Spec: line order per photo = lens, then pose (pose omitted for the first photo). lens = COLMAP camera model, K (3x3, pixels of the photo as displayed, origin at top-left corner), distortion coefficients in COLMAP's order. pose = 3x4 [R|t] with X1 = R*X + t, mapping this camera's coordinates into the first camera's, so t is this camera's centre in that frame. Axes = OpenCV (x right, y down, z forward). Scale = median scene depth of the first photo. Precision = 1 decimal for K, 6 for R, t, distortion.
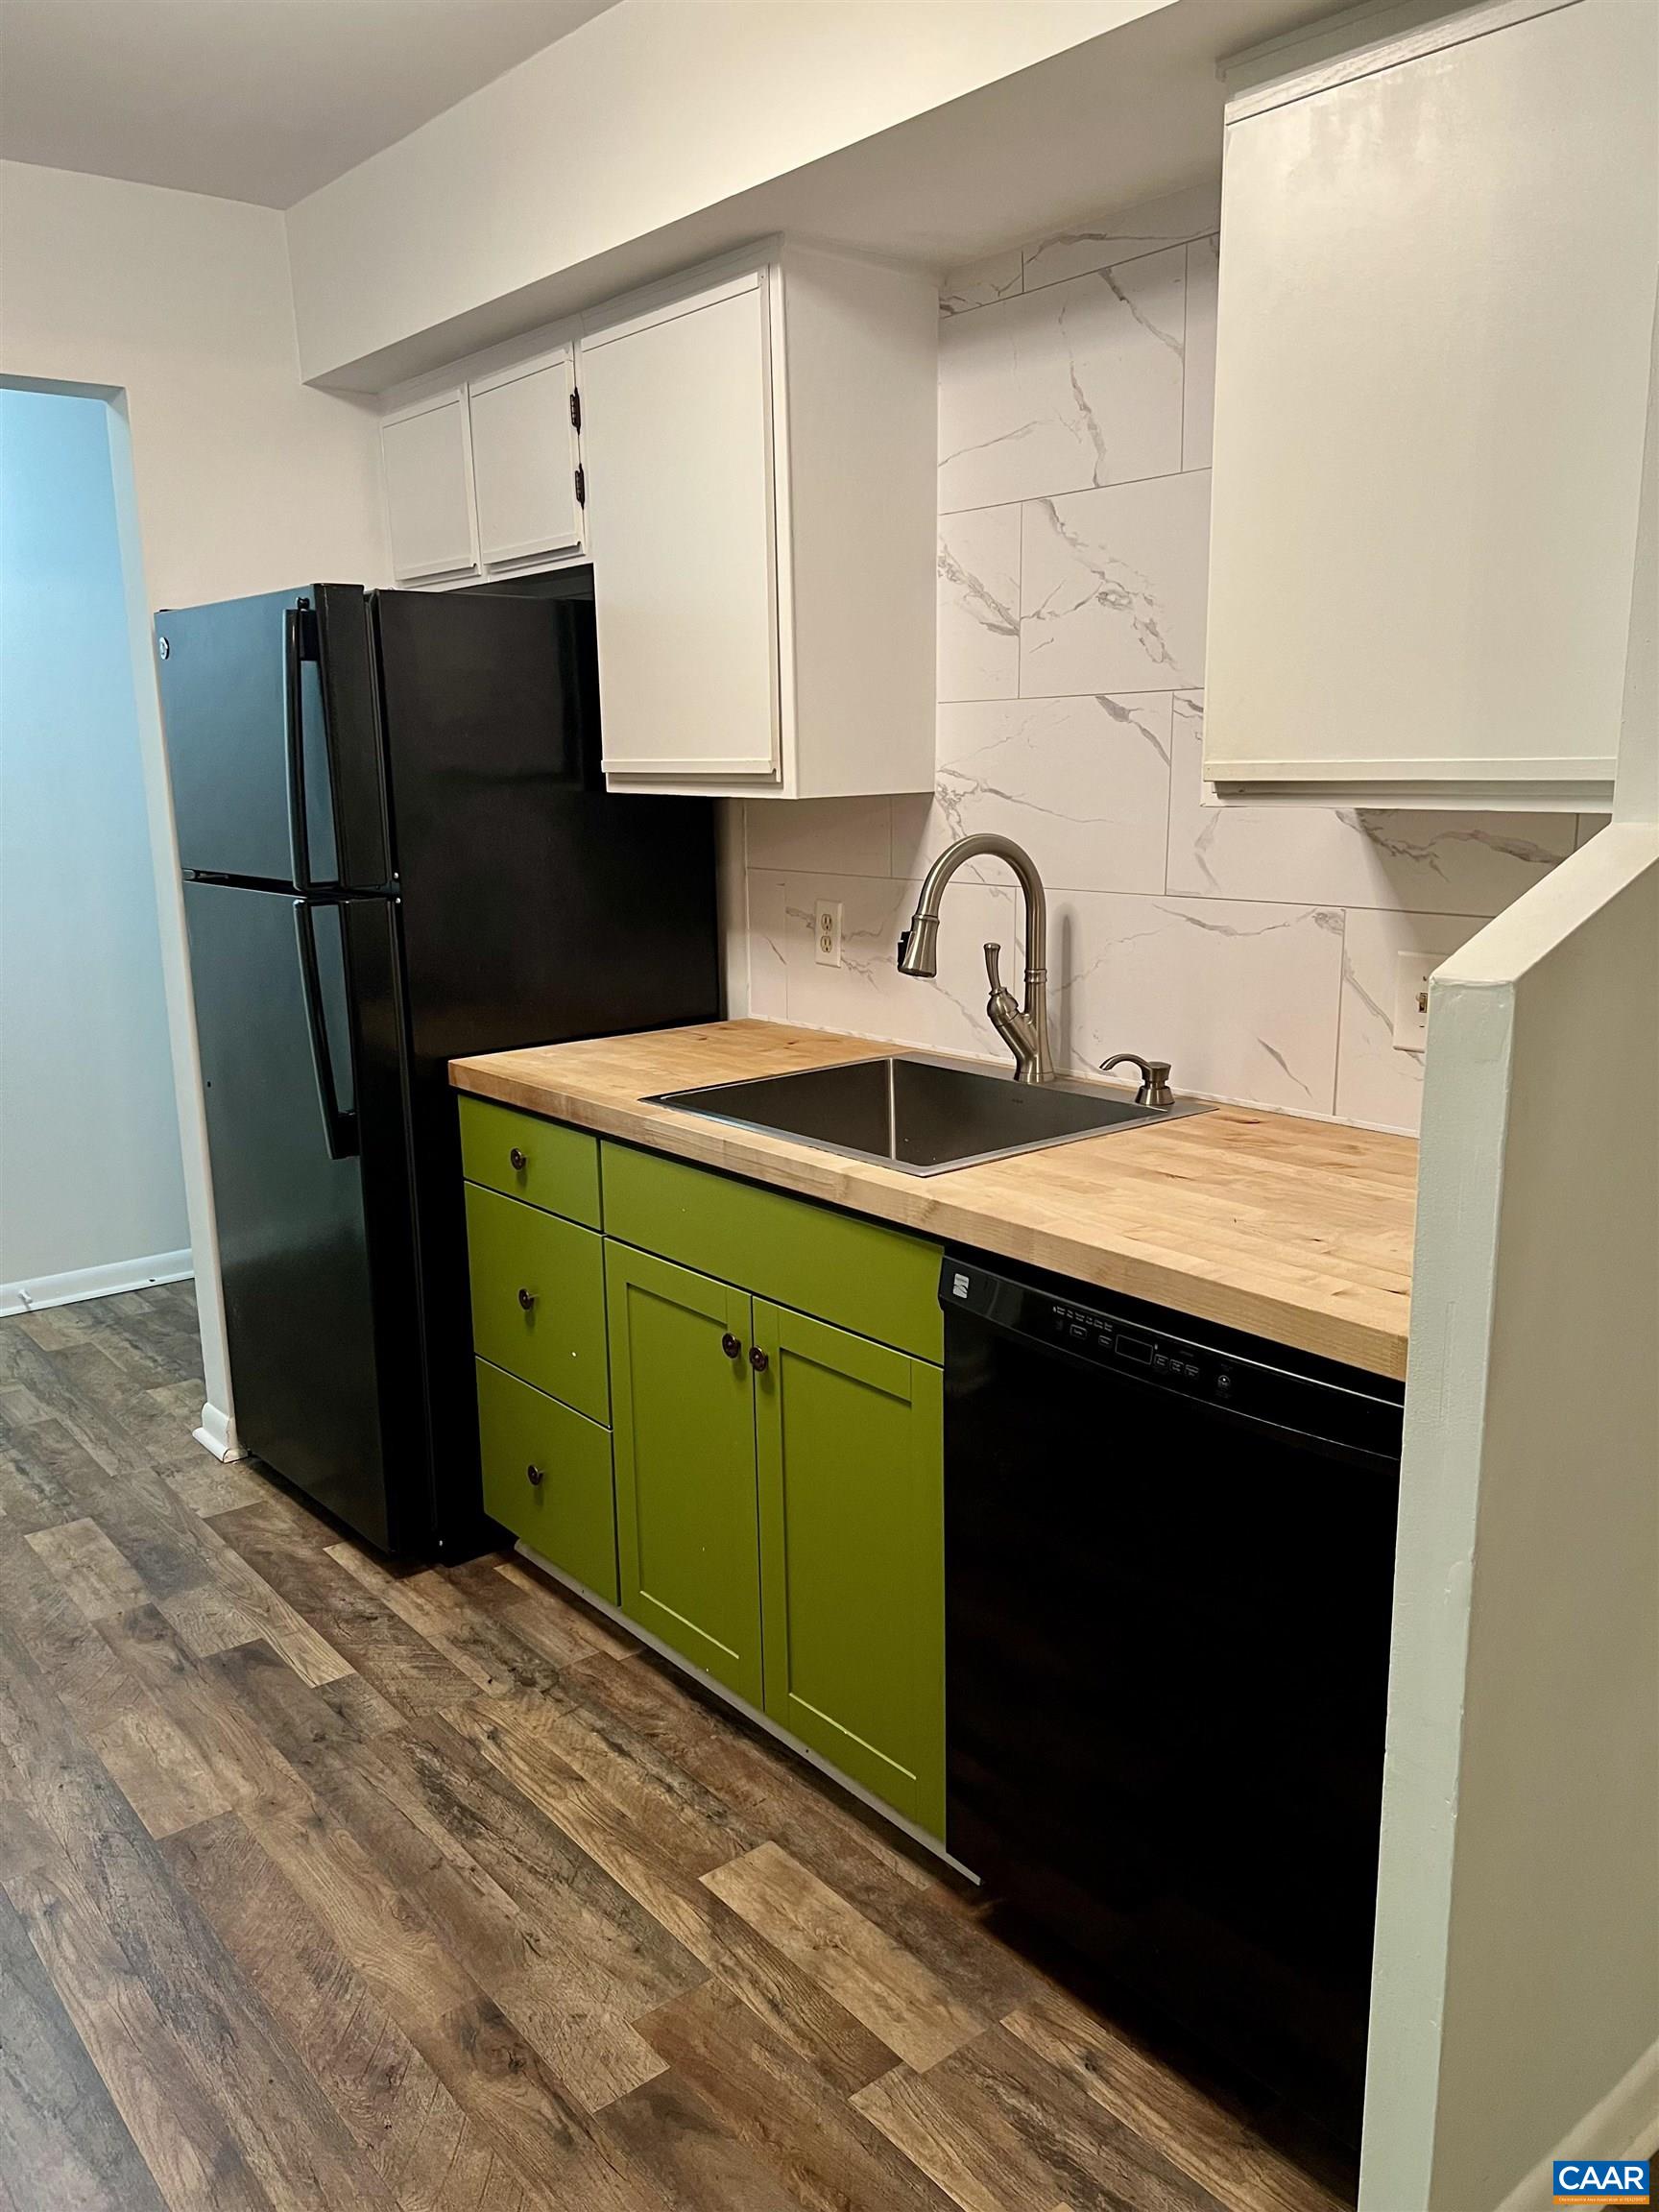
lens RADIAL K [[1676.3, 0, 829.5], [0, 1676.3, 1106.0], [0, 0, 1]] dist [0.116970, -0.109385]
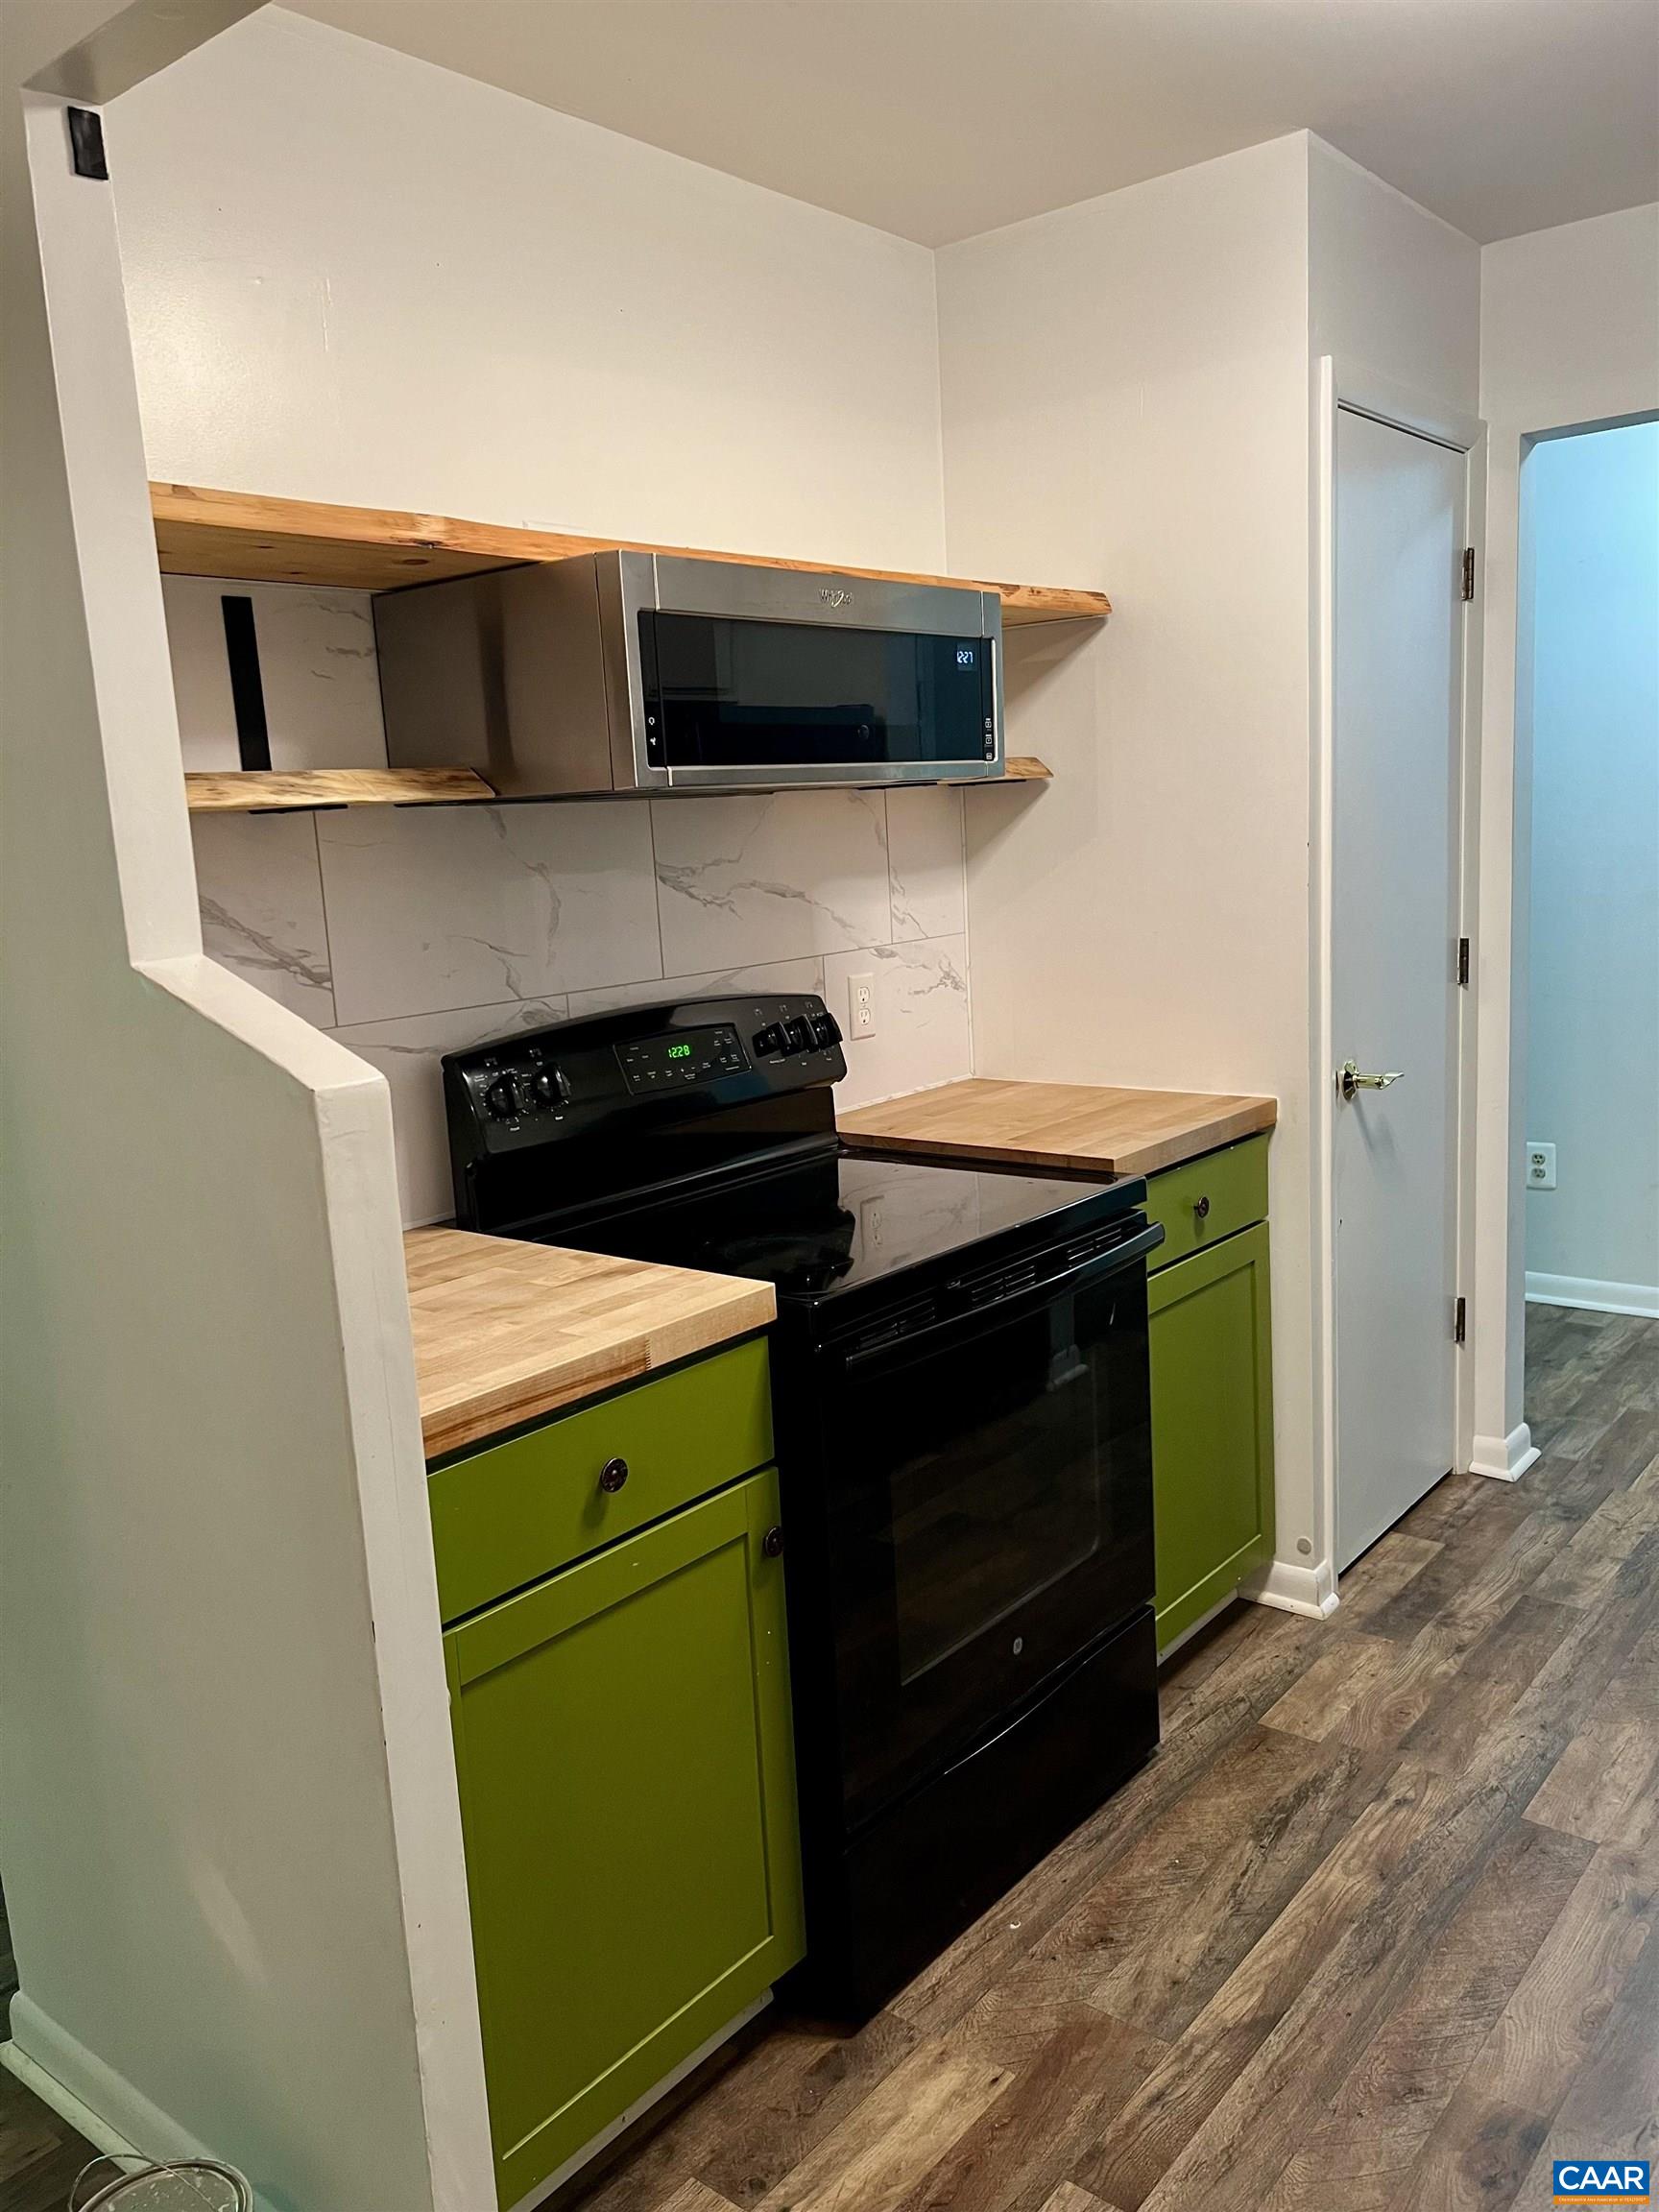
lens RADIAL K [[1665.9, 0, 829.5], [0, 1665.9, 1106.0], [0, 0, 1]] dist [-0.051812, -0.001341]
pose [[0.197665, 0.171998, -0.965062, 0.494538], [-0.168065, 0.975856, 0.139498, -0.077183], [0.965755, 0.134619, 0.221800, 0.379574]]
